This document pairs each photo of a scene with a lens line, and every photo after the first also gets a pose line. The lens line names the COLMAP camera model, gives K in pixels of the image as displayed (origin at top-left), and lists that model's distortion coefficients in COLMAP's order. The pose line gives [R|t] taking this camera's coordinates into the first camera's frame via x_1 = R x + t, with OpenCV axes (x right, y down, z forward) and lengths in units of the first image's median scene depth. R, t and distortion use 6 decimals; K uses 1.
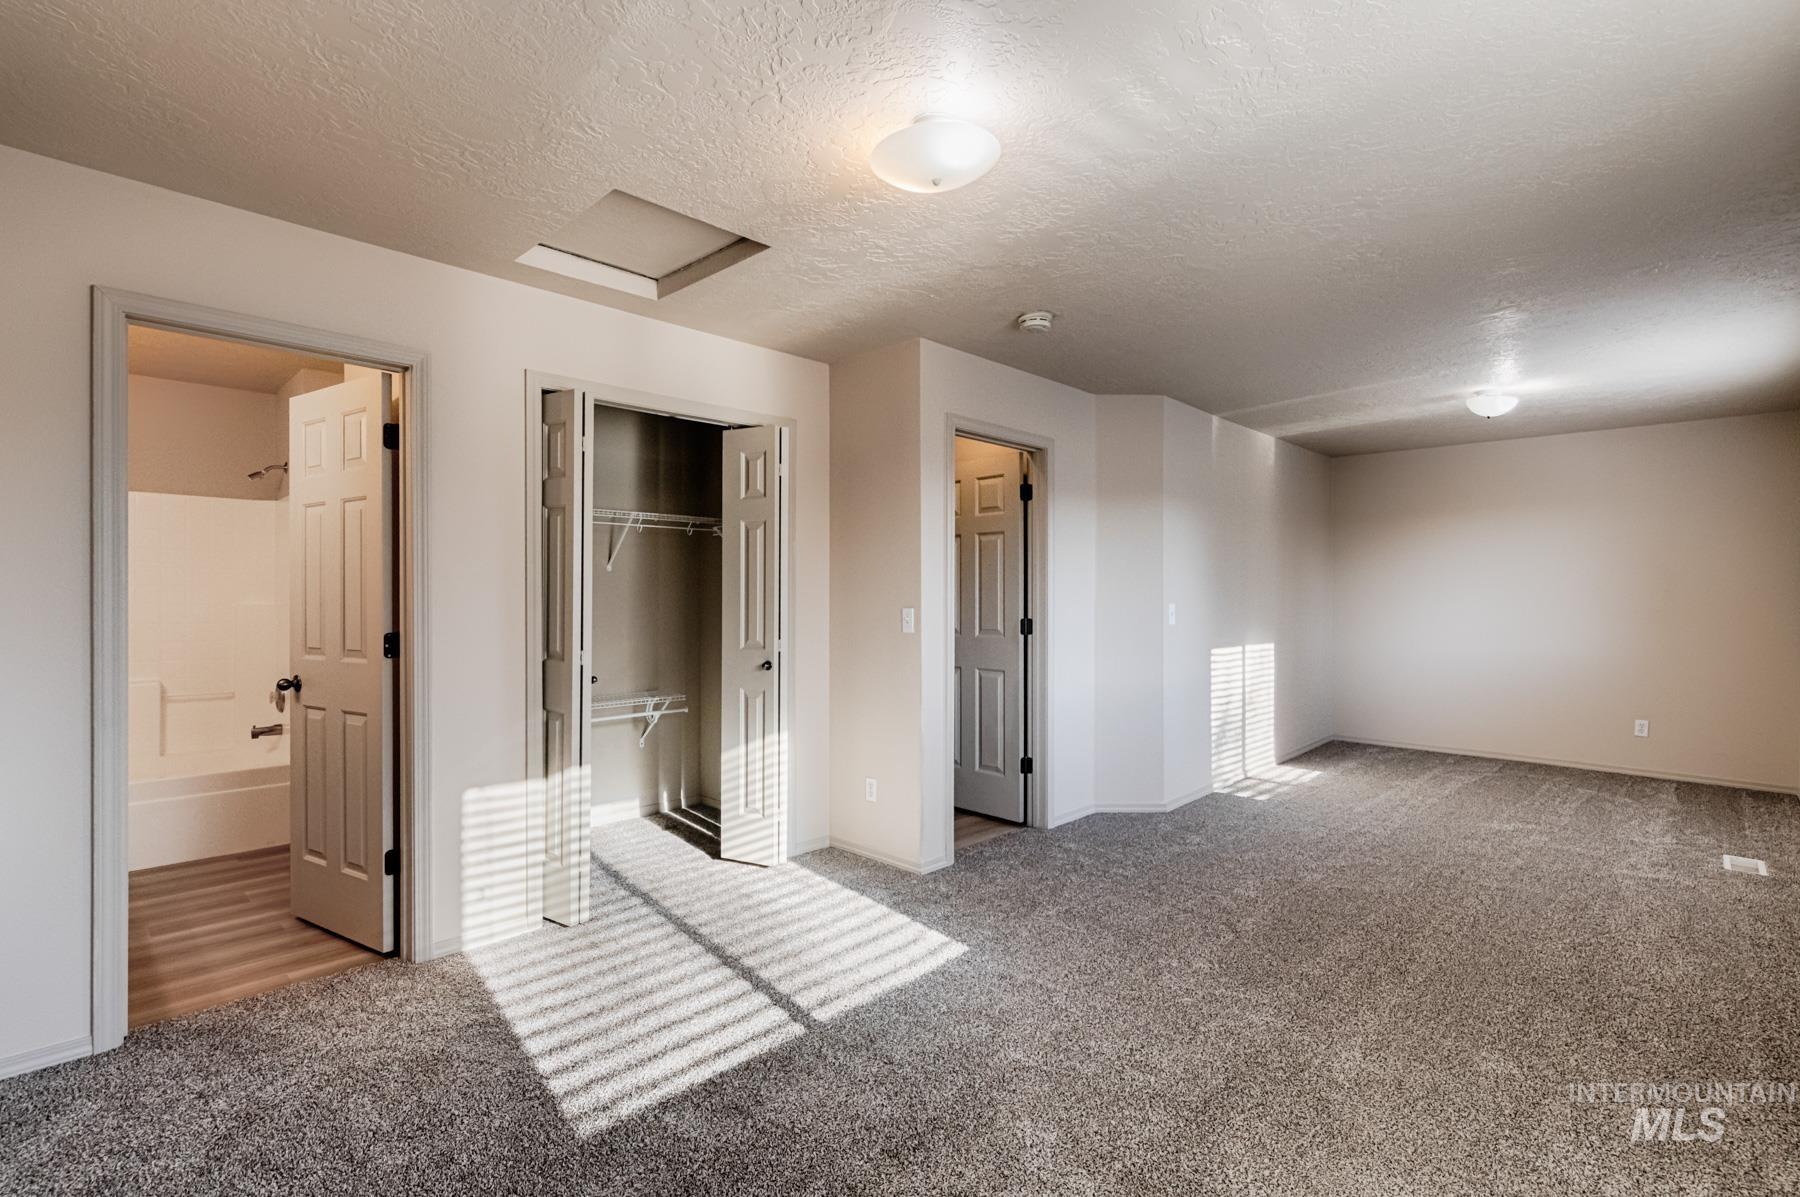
lens RADIAL K [[811.1, 0, 910.5], [0, 811.1, 600.9], [0, 0, 1]] dist [0.008224, 0.000056]
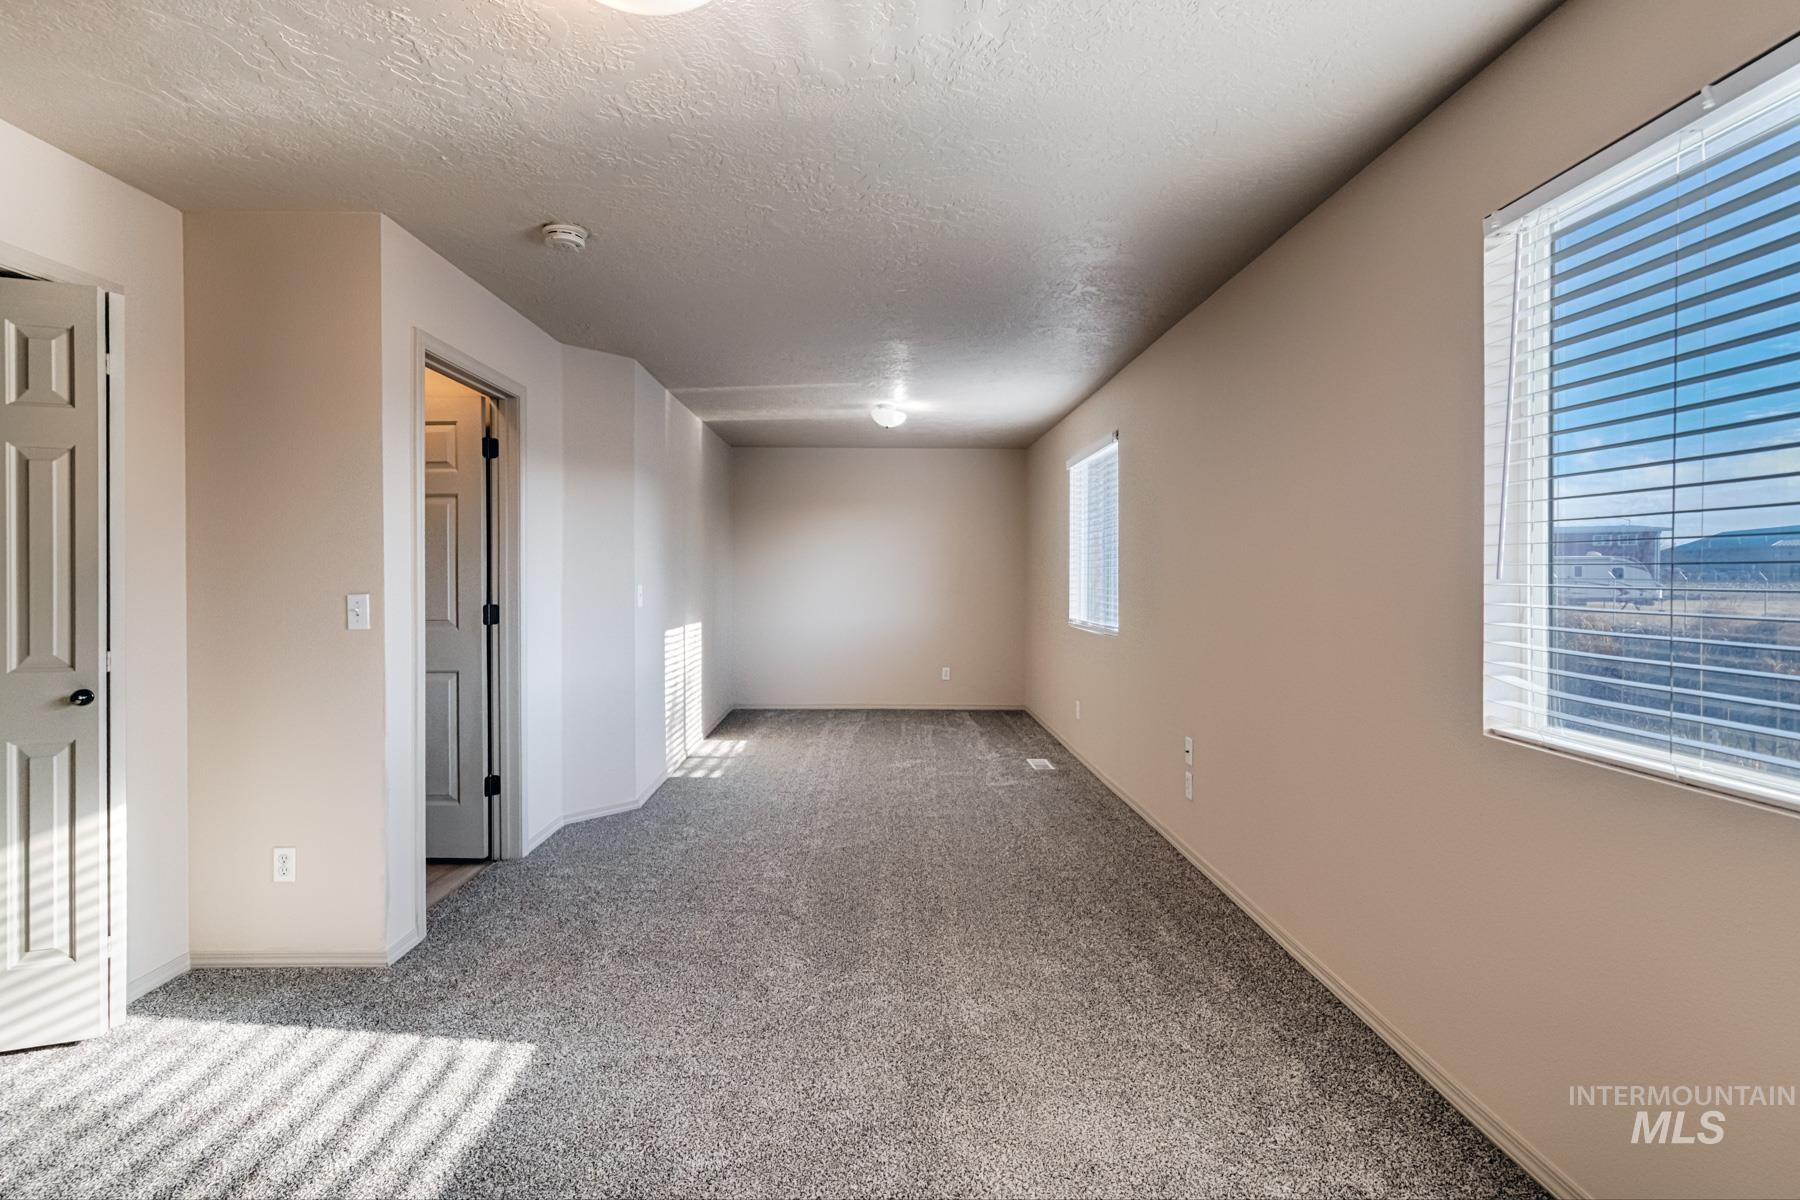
lens RADIAL K [[811.1, 0, 897.7], [0, 811.1, 586.2], [0, 0, 1]] dist [0.008224, 0.000056]
pose [[0.725510, -0.010397, 0.688133, -0.150455], [0.005187, 0.999940, 0.009639, -0.002606], [-0.688192, -0.003424, 0.725520, 0.168423]]
